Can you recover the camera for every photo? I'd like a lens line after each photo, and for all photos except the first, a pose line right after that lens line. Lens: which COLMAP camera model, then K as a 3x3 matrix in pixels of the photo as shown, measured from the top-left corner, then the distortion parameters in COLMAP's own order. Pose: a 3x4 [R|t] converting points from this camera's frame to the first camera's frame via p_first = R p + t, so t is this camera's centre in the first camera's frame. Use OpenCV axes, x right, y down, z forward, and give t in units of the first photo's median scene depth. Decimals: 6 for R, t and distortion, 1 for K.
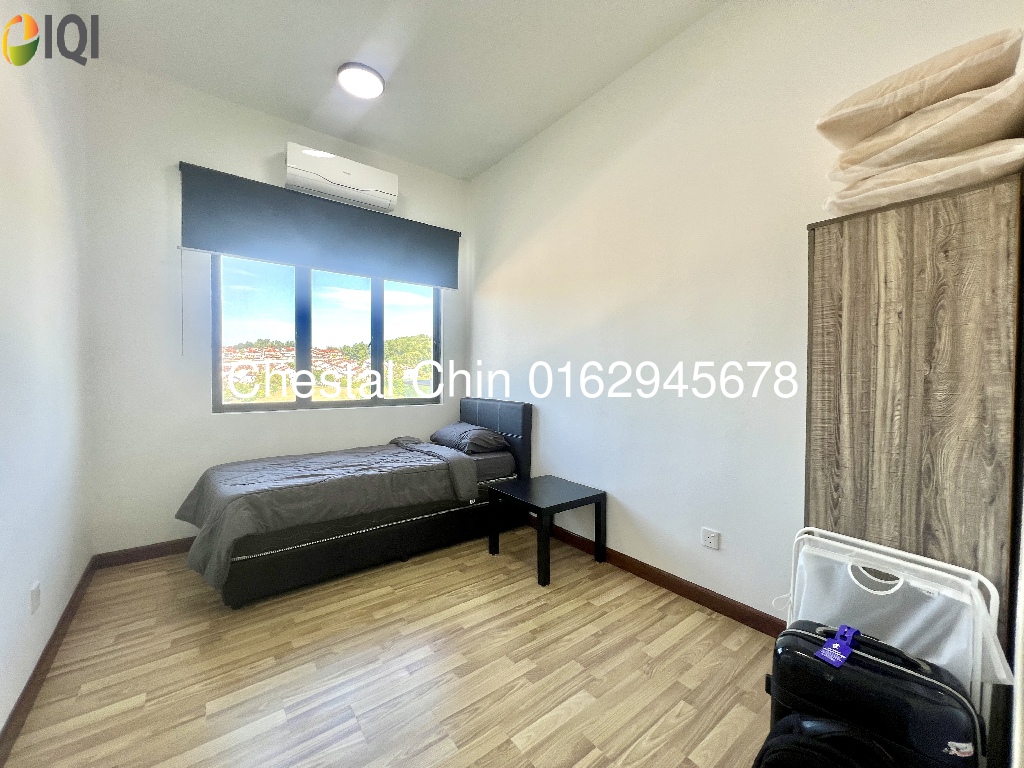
lens RADIAL K [[407.8, 0, 513.7], [0, 407.8, 377.5], [0, 0, 1]] dist [-0.000847, -0.000265]
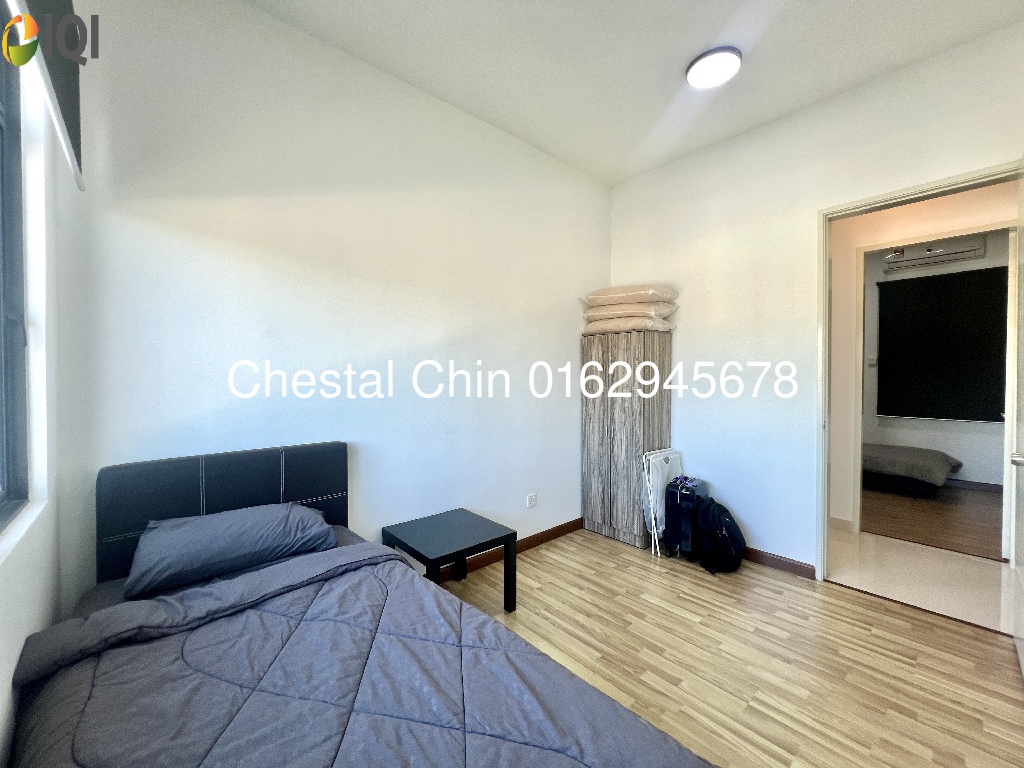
lens RADIAL K [[407.8, 0, 513.3], [0, 407.8, 379.7], [0, 0, 1]] dist [-0.000847, -0.000265]
pose [[-0.063285, -0.009218, 0.997953, -1.194696], [0.007542, 0.999924, 0.009715, -0.076789], [-0.997967, 0.008141, -0.063211, 1.388774]]
